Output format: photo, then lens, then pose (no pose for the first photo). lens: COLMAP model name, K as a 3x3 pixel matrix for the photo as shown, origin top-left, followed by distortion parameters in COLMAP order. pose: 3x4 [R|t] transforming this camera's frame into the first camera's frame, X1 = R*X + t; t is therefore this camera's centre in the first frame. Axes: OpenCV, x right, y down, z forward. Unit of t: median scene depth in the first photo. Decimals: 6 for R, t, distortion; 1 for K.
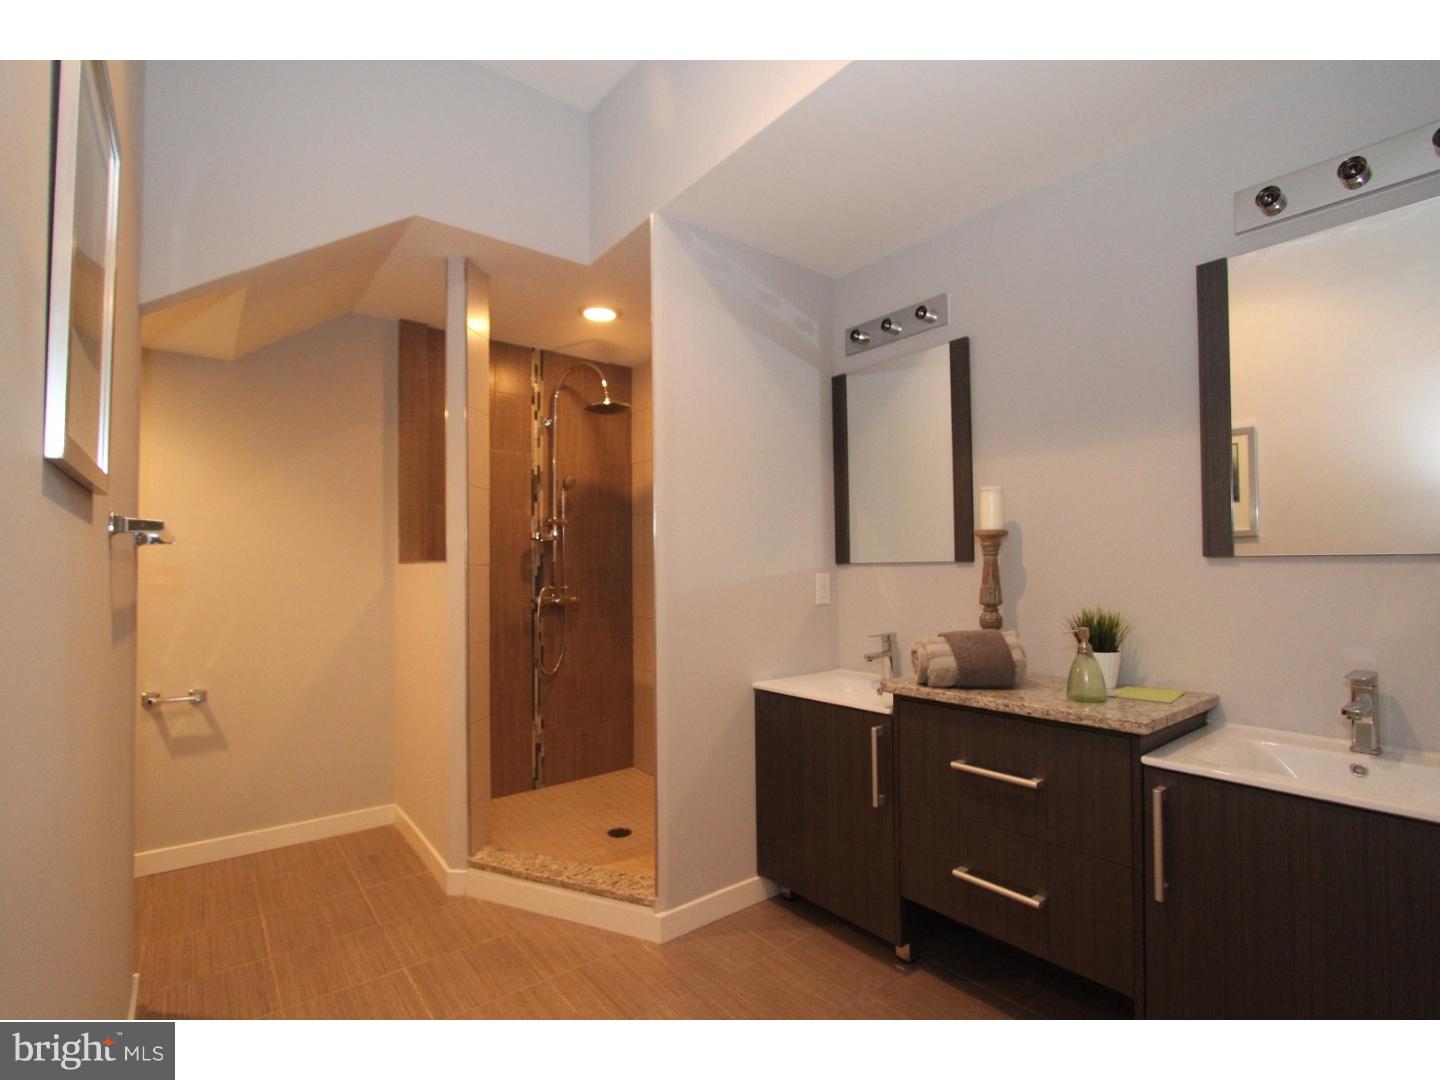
lens RADIAL K [[656.9, 0, 699.0], [0, 656.9, 547.1], [0, 0, 1]] dist [-0.037950, 0.000190]
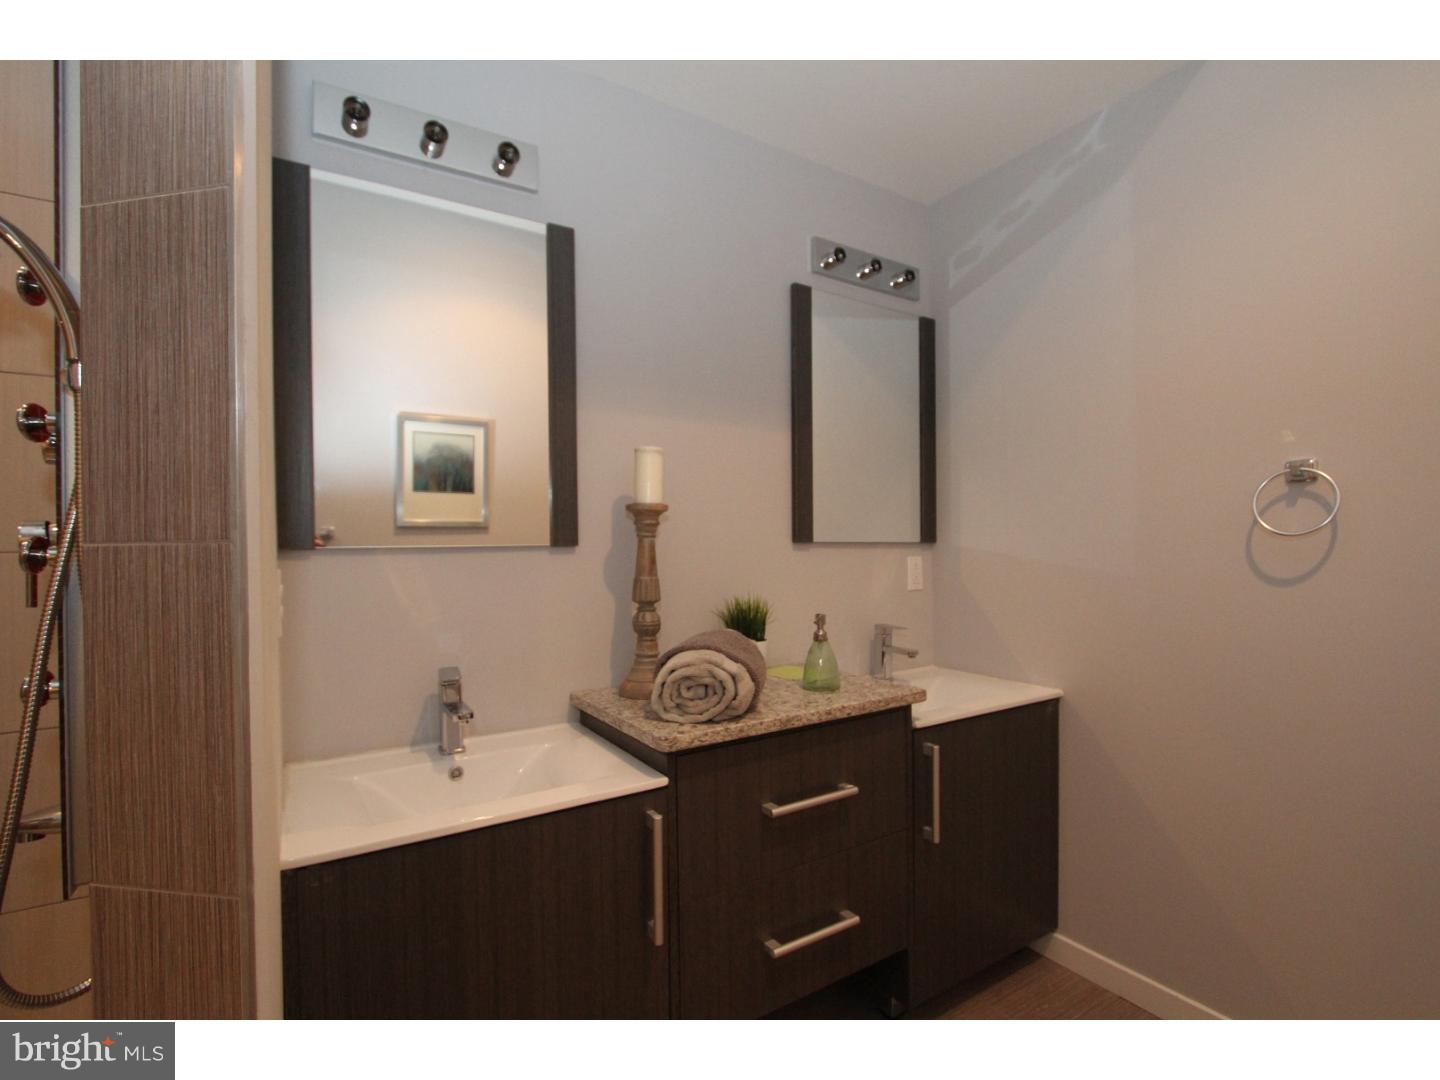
lens RADIAL K [[656.9, 0, 699.0], [0, 656.9, 547.1], [0, 0, 1]] dist [-0.037950, 0.000190]
pose [[0.115397, 0.011165, 0.993257, -0.335619], [-0.017218, 0.999809, -0.009238, 0.031280], [-0.993170, -0.016036, 0.115567, 0.902710]]
